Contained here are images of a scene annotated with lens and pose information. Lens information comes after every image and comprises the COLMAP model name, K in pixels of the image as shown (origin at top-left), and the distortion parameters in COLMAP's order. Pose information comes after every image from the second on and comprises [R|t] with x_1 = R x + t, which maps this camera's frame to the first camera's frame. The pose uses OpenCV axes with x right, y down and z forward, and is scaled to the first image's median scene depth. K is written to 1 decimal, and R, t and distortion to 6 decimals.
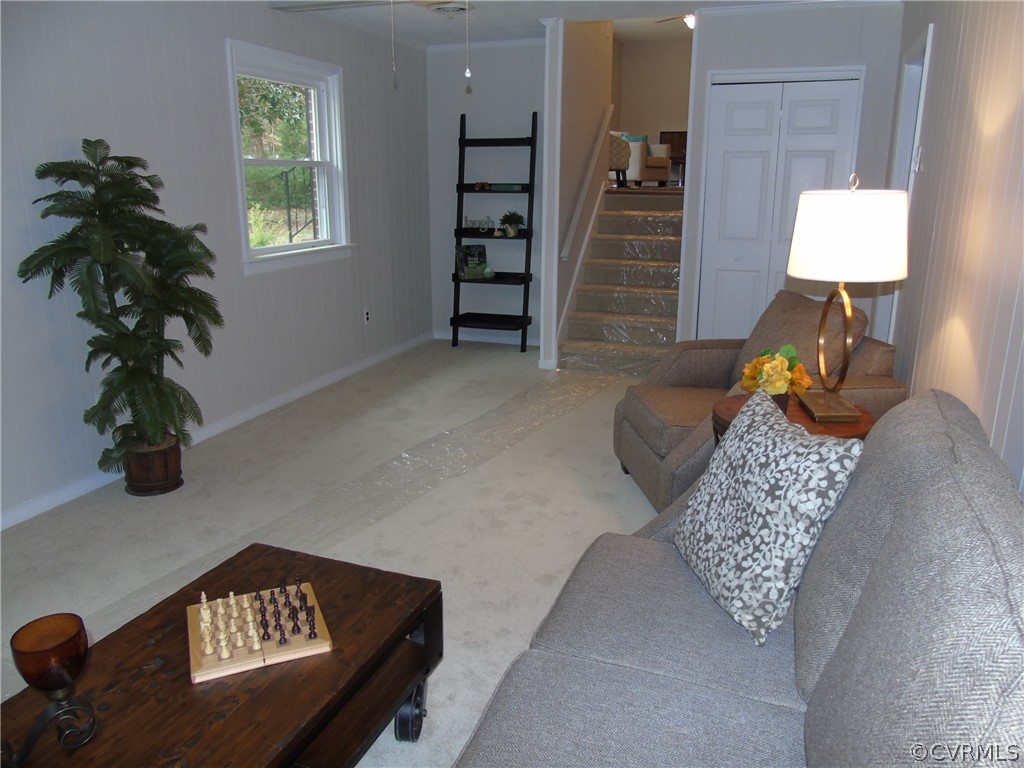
lens RADIAL K [[754.0, 0, 511.1], [0, 754.0, 381.8], [0, 0, 1]] dist [-0.042358, 0.016049]
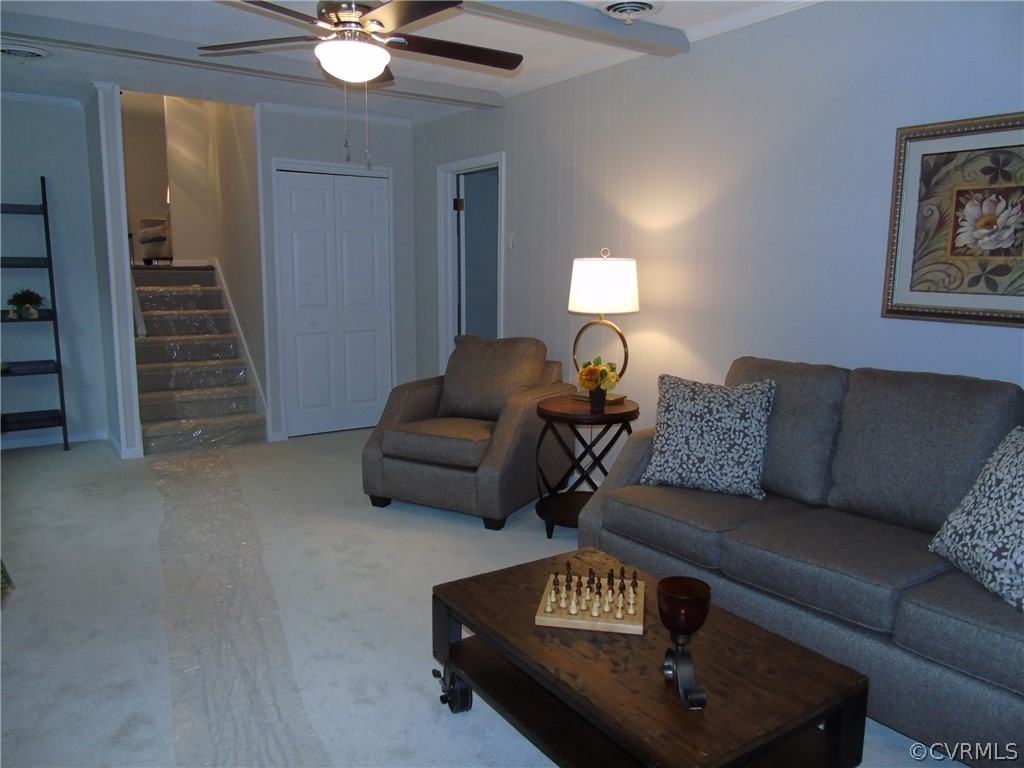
lens RADIAL K [[754.0, 0, 511.3], [0, 754.0, 388.1], [0, 0, 1]] dist [-0.042358, 0.016049]
pose [[0.577236, -0.123444, 0.807193, -0.721833], [0.202386, 0.979293, 0.005034, -0.022208], [-0.791100, 0.160459, 0.590266, 0.179127]]
